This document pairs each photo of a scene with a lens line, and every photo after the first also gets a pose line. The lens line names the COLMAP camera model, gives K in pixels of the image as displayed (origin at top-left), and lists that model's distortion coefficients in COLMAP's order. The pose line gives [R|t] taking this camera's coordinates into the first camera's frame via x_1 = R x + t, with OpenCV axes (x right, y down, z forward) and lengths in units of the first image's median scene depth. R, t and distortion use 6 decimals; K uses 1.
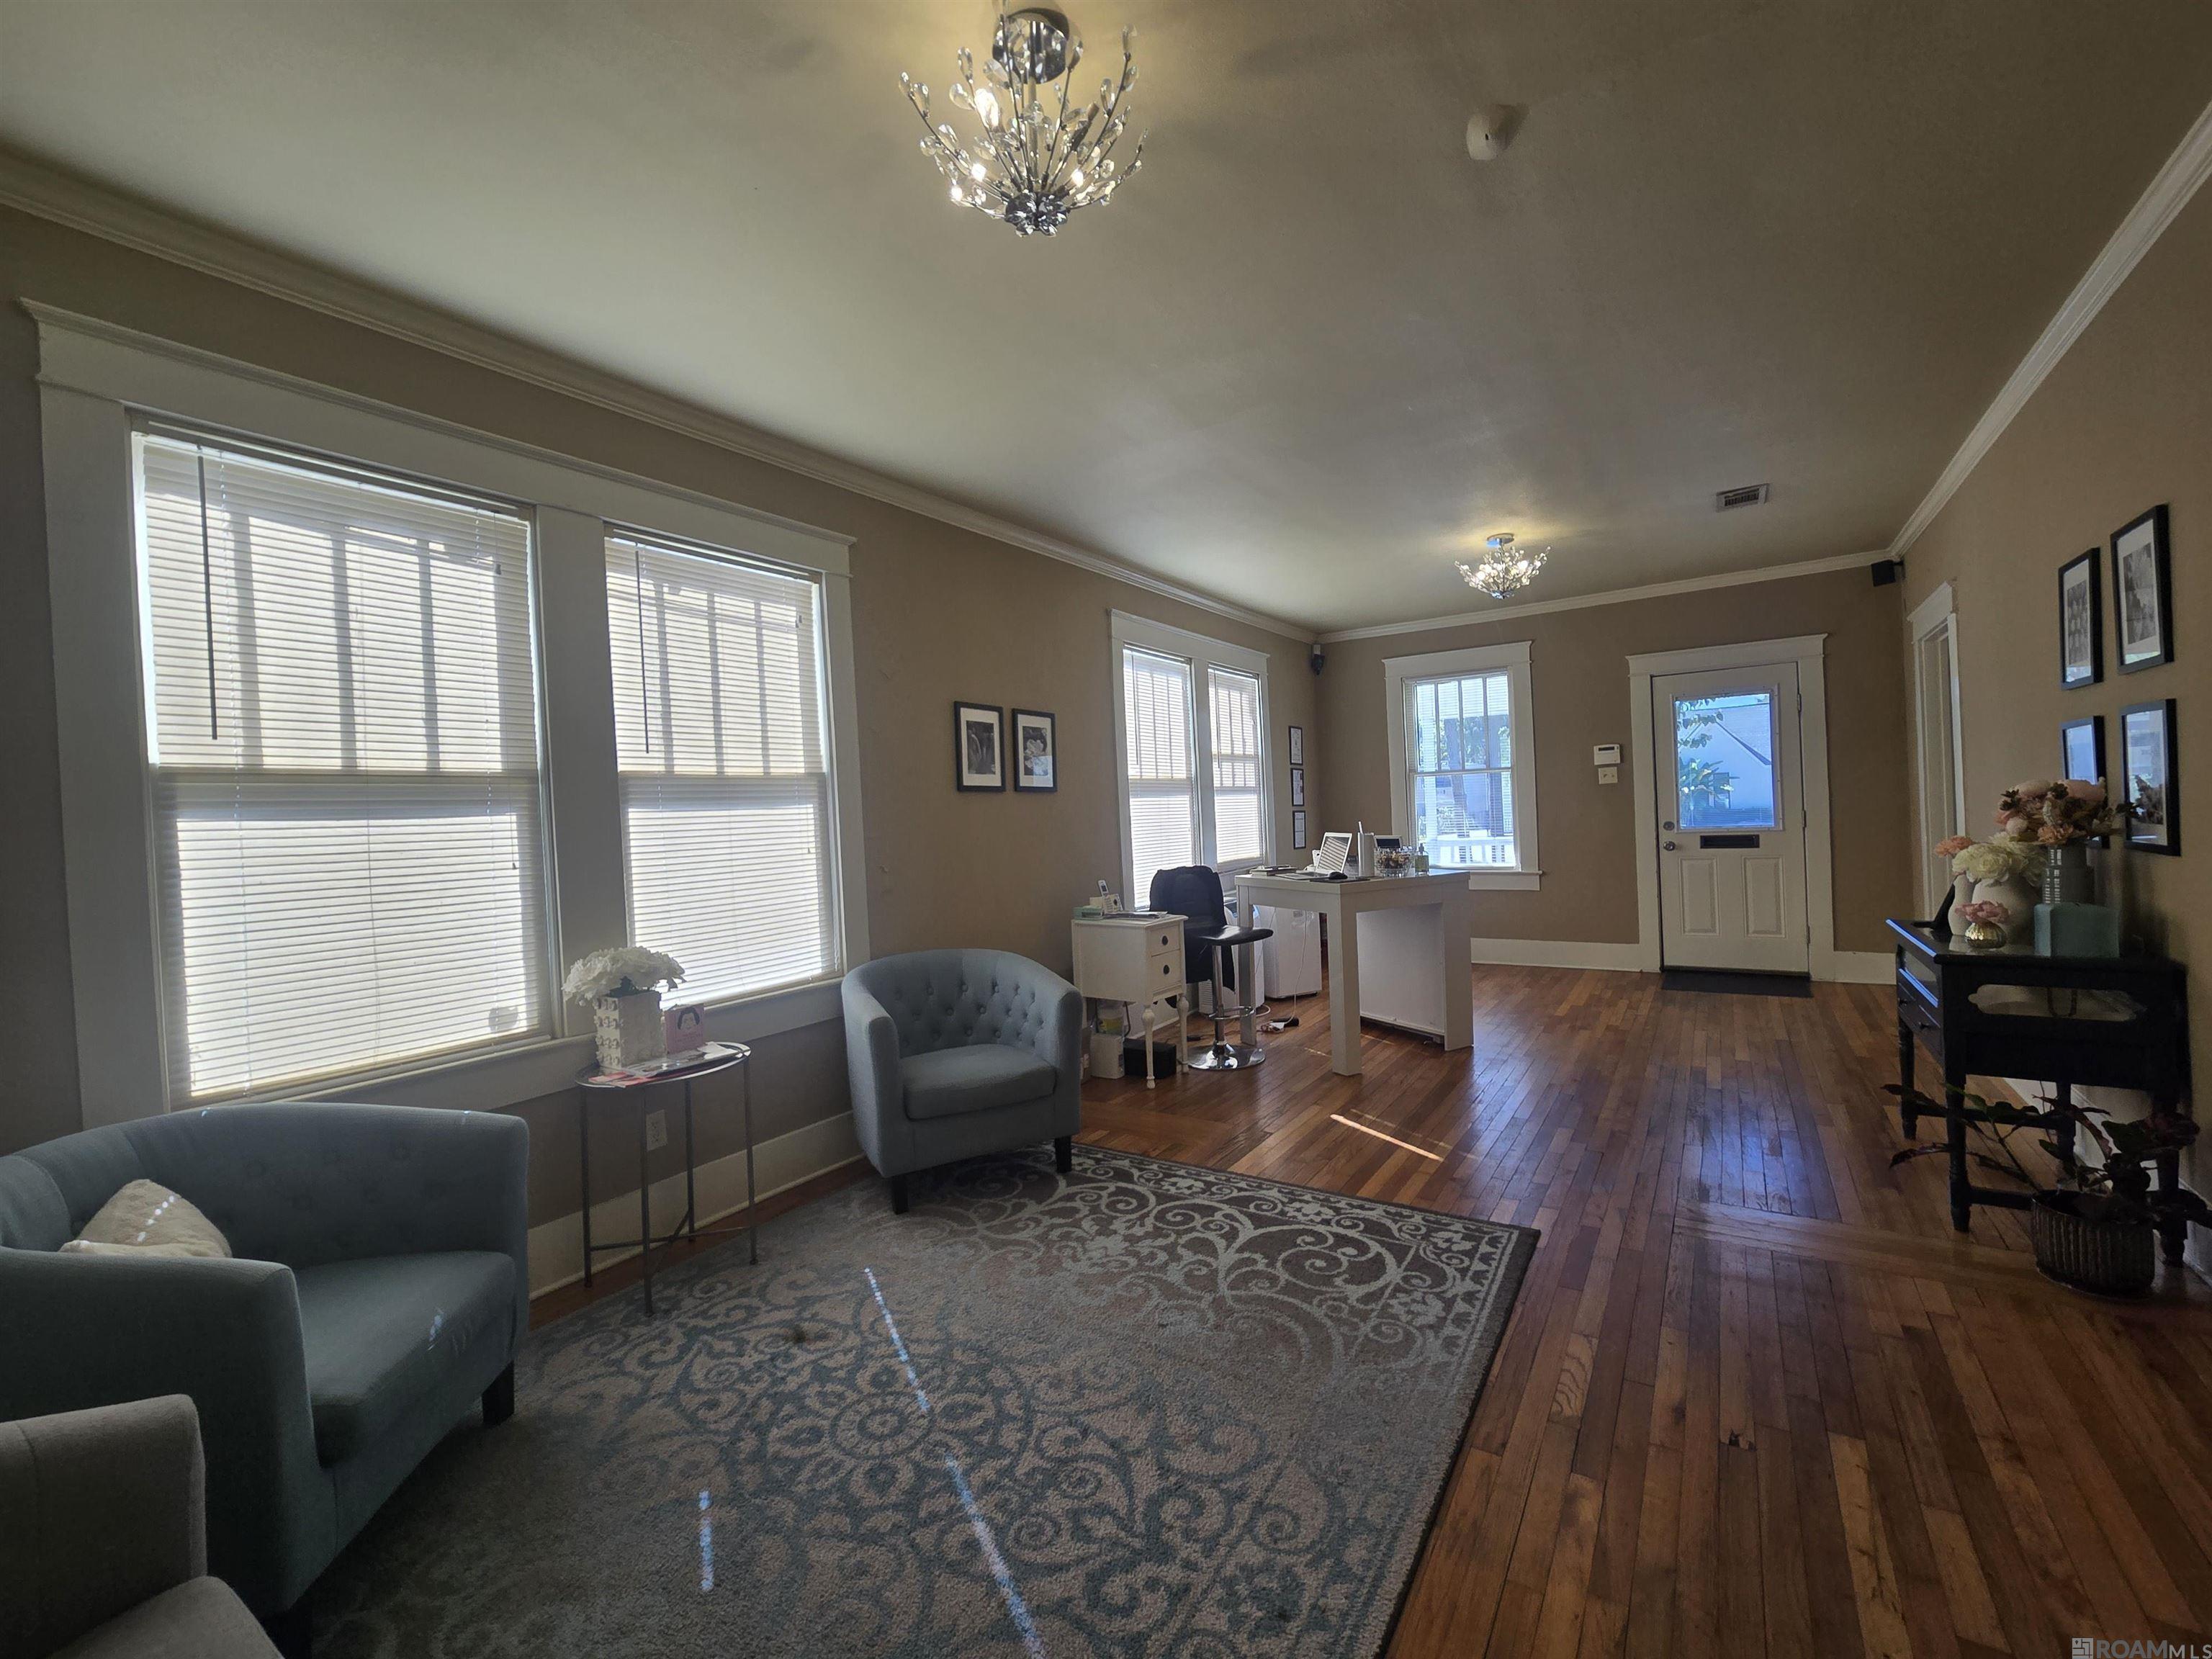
lens RADIAL K [[902.7, 0, 1111.3], [0, 902.7, 826.8], [0, 0, 1]] dist [0.000291, -0.004899]
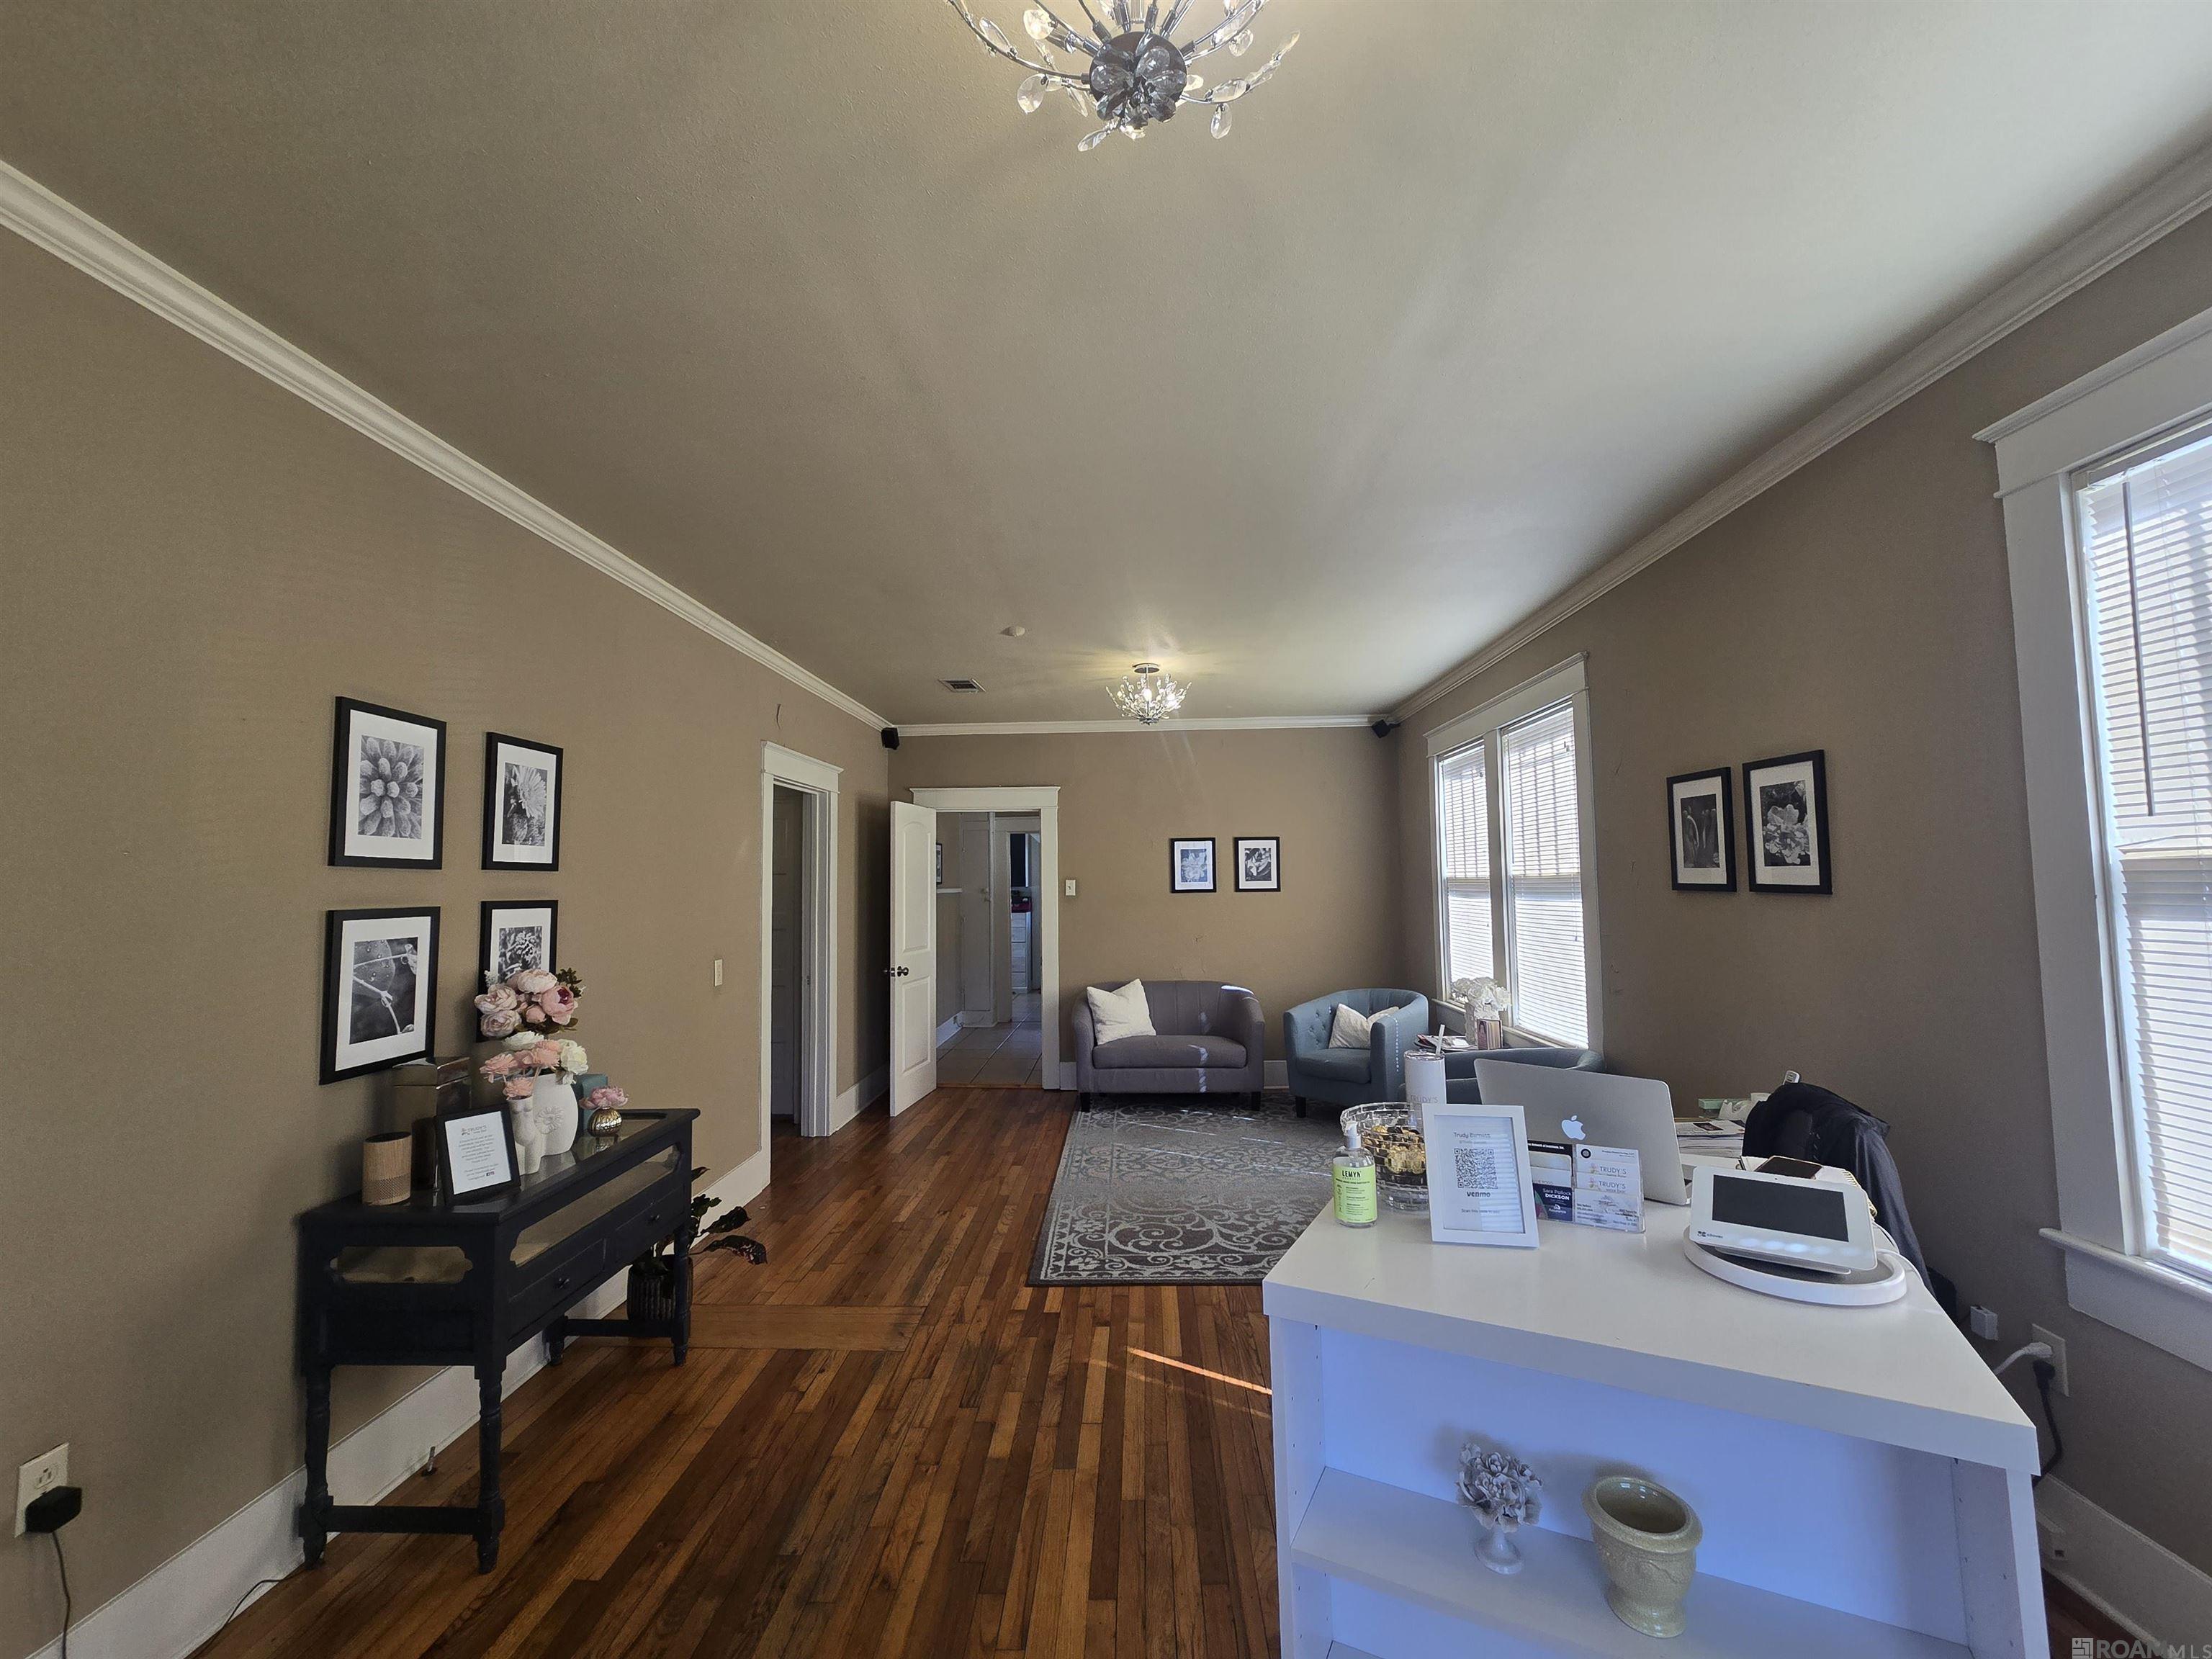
lens RADIAL K [[902.7, 0, 1111.3], [0, 902.7, 826.8], [0, 0, 1]] dist [0.000291, -0.004899]
pose [[-0.845424, 0.022464, -0.533623, 1.035843], [0.045280, 0.998533, -0.029701, -0.145468], [0.532173, -0.049272, -0.845201, 2.168992]]
